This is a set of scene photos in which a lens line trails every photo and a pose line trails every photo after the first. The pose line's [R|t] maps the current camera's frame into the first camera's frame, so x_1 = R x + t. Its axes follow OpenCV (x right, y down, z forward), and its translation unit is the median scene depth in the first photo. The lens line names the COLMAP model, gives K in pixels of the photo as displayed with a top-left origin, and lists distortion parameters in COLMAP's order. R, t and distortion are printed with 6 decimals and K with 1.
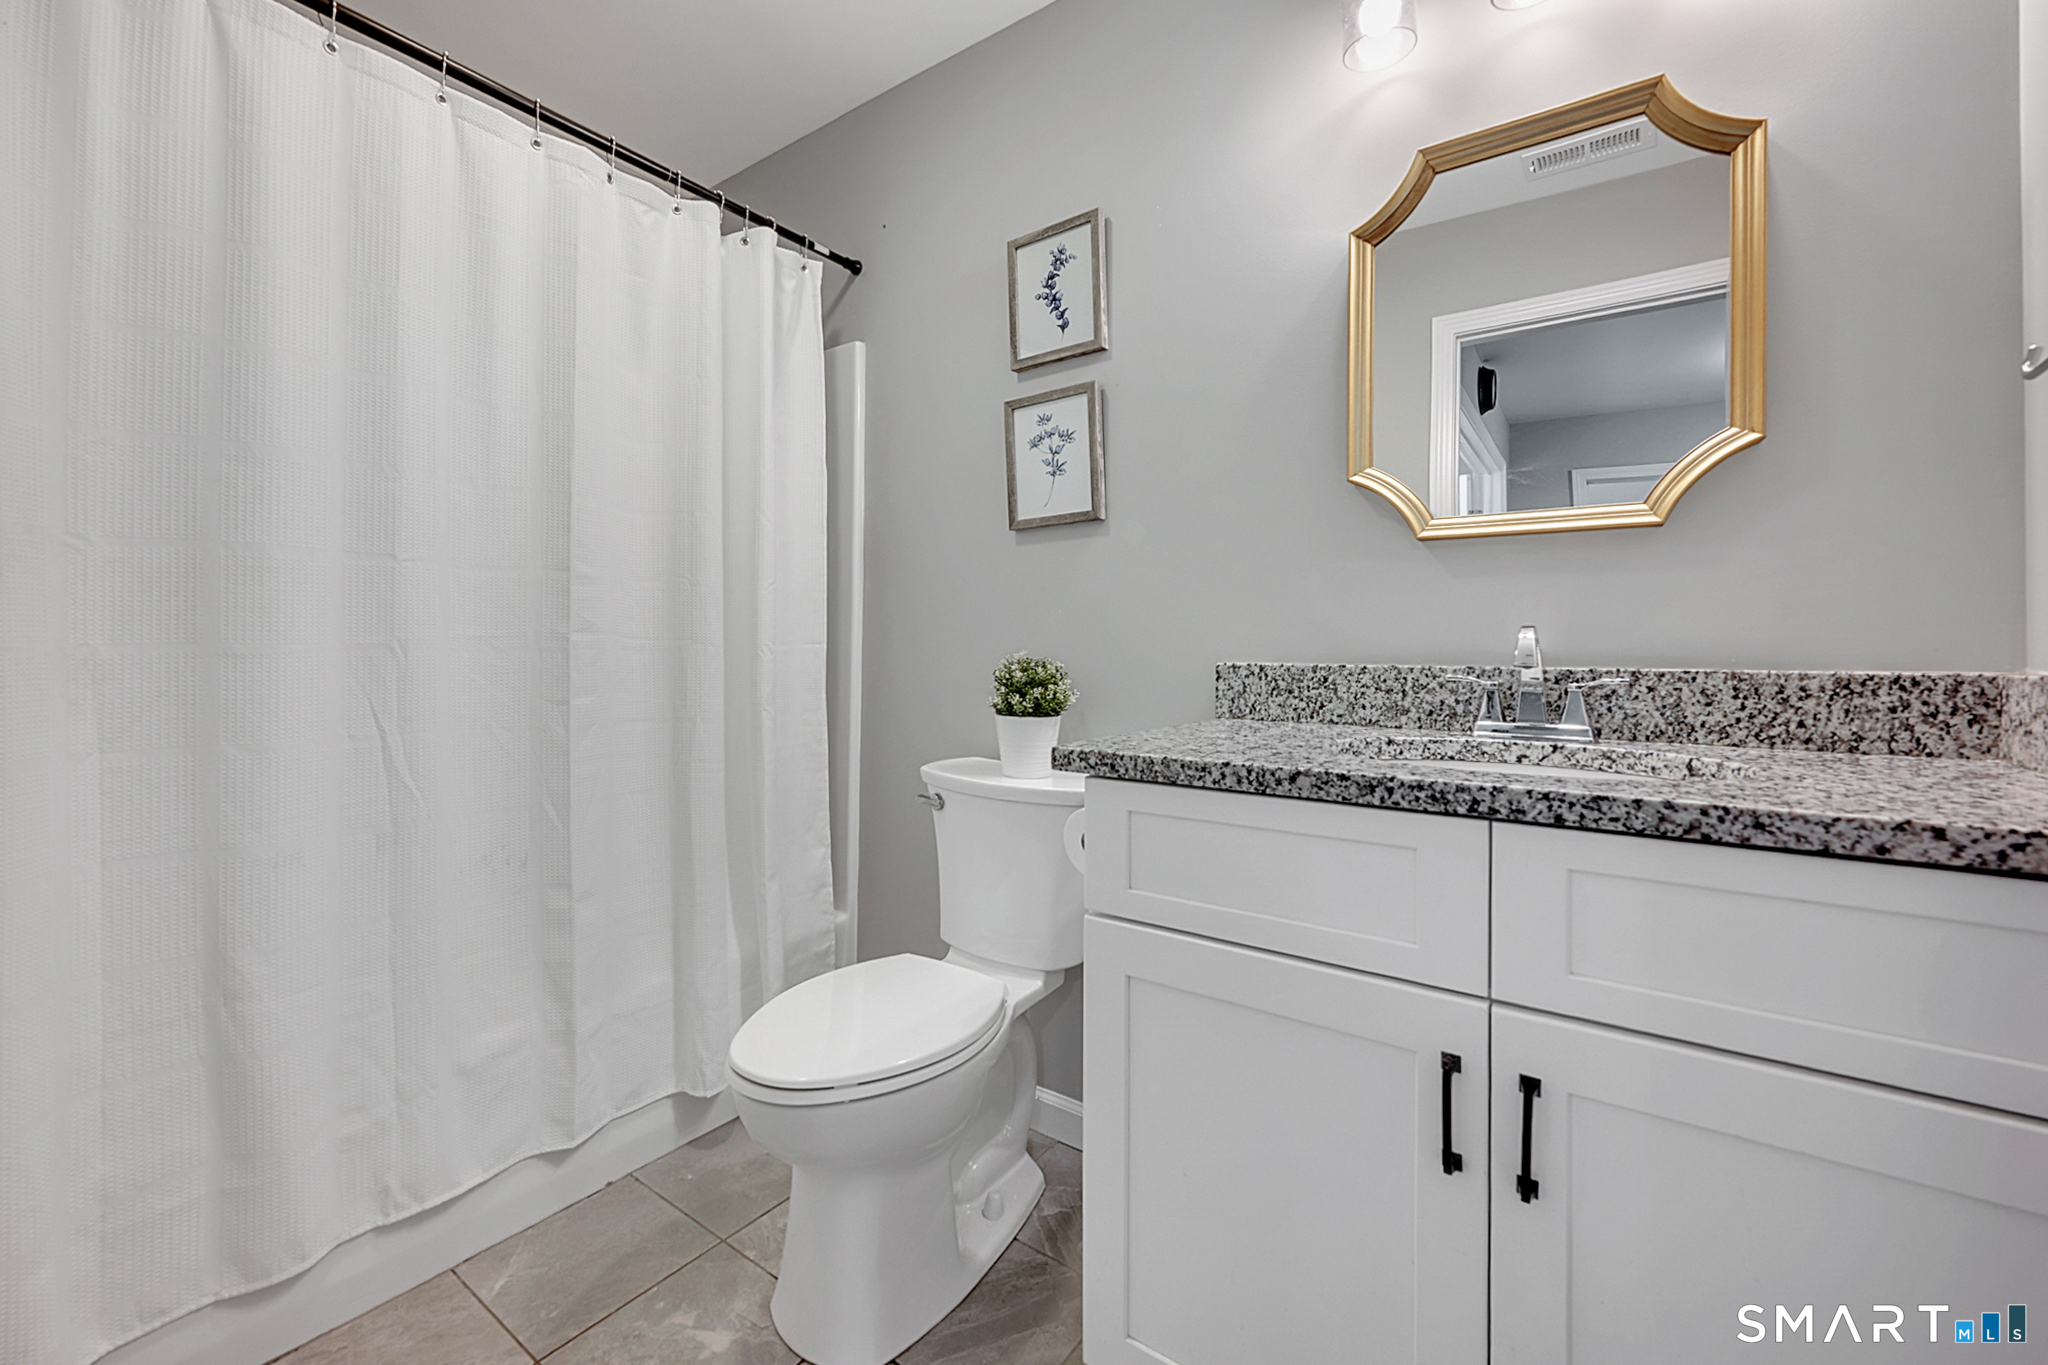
lens RADIAL K [[838.8, 0, 1022.9], [0, 838.8, 673.1], [0, 0, 1]] dist [-0.001109, 0.000008]
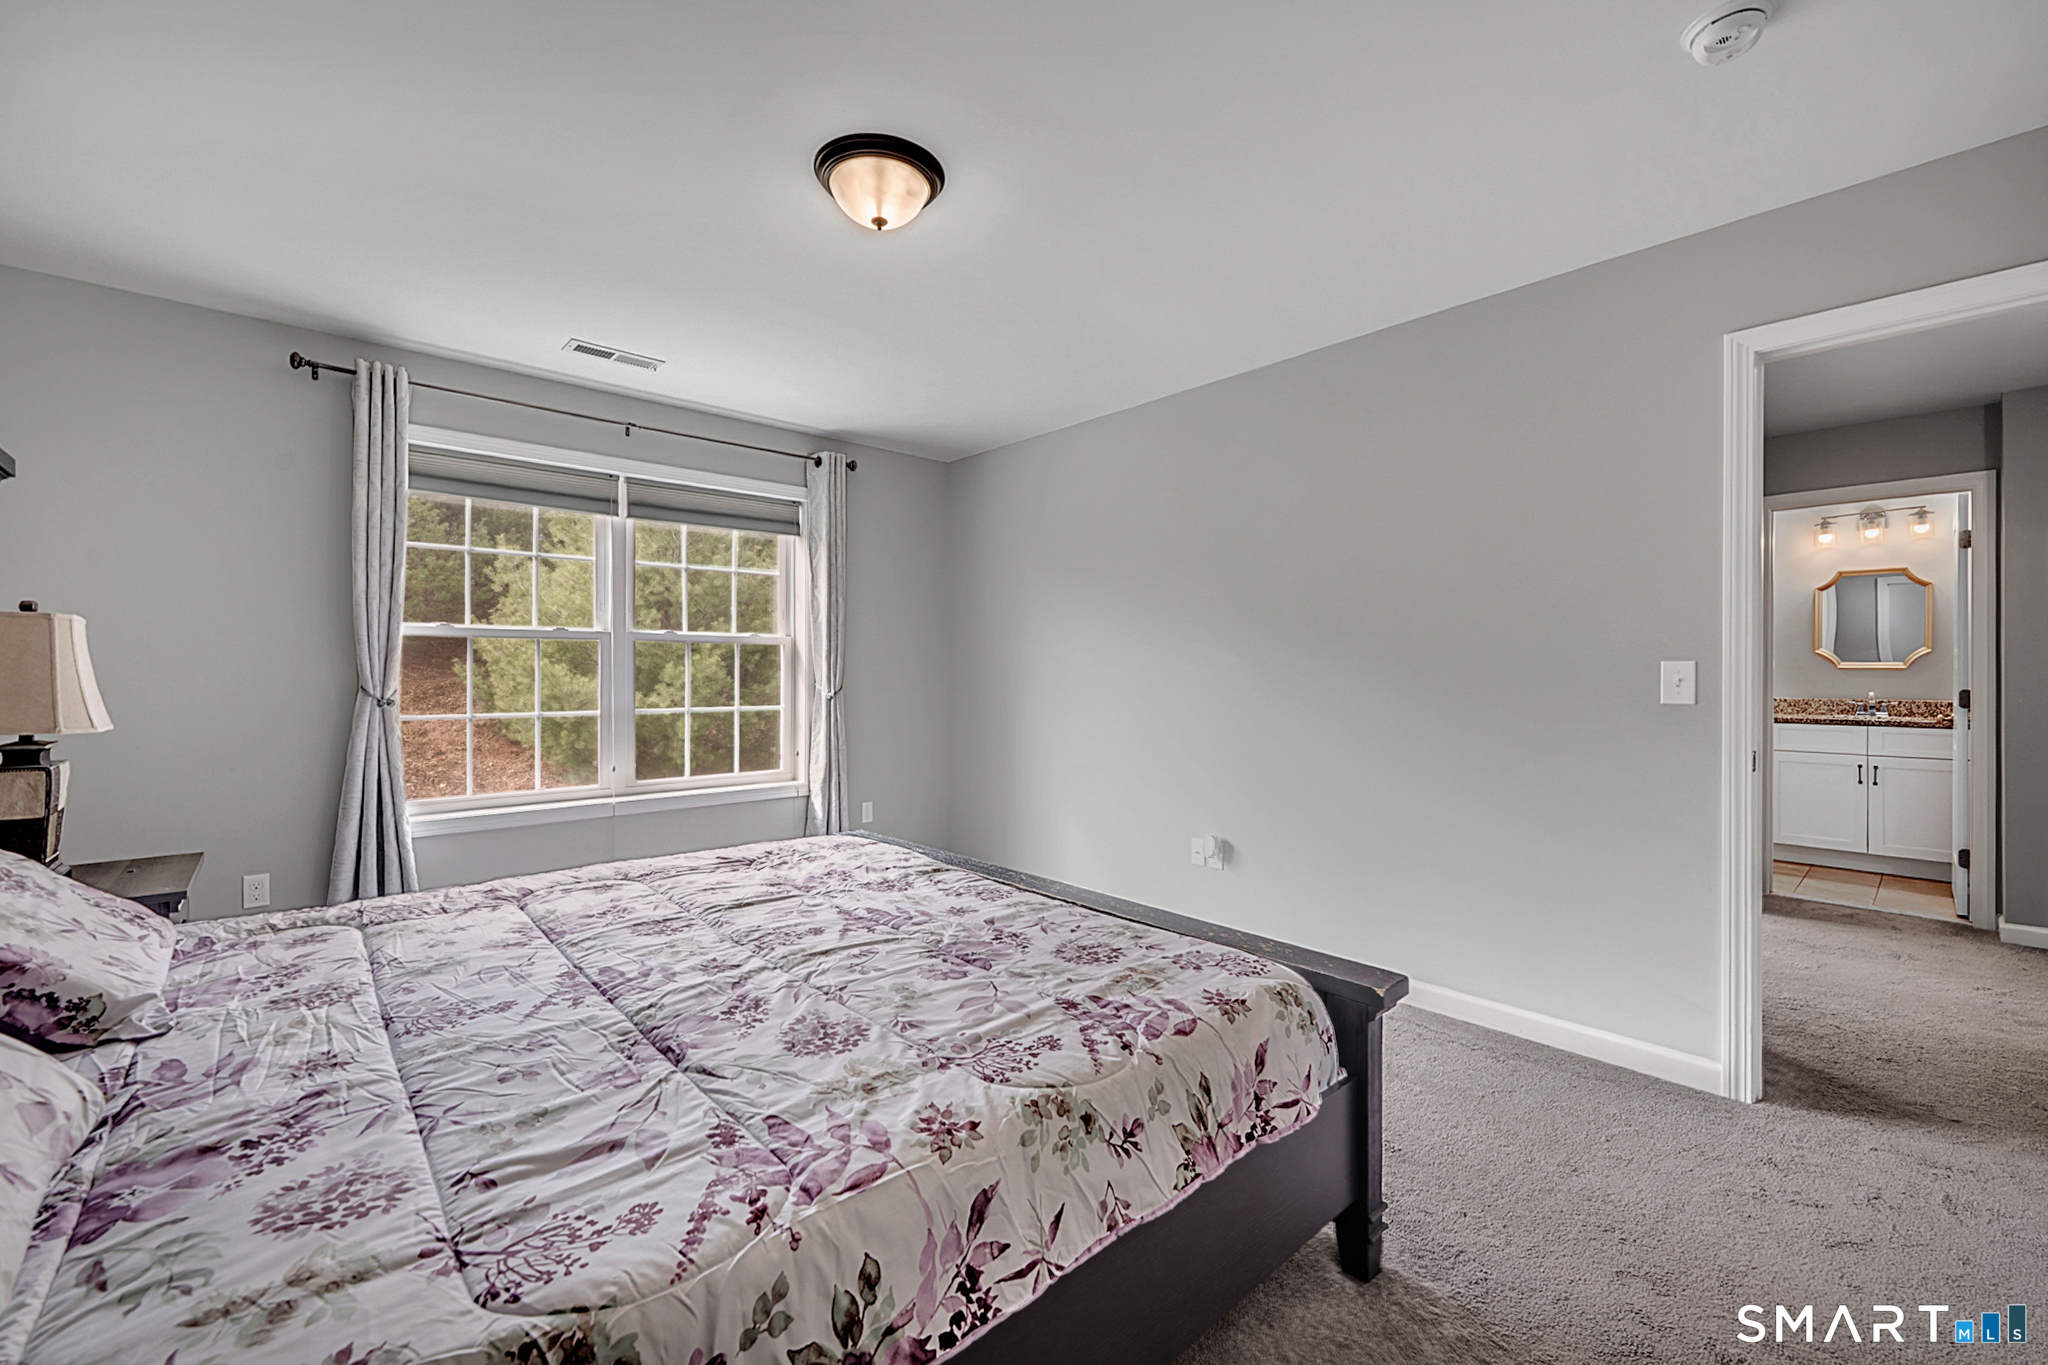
lens RADIAL K [[838.8, 0, 1031.0], [0, 838.8, 681.6], [0, 0, 1]] dist [-0.001109, 0.000008]
pose [[0.980574, 0.007518, -0.196006, -4.105909], [-0.007049, 0.999970, 0.003092, -0.119643], [0.196023, -0.001651, 0.980598, -6.001930]]
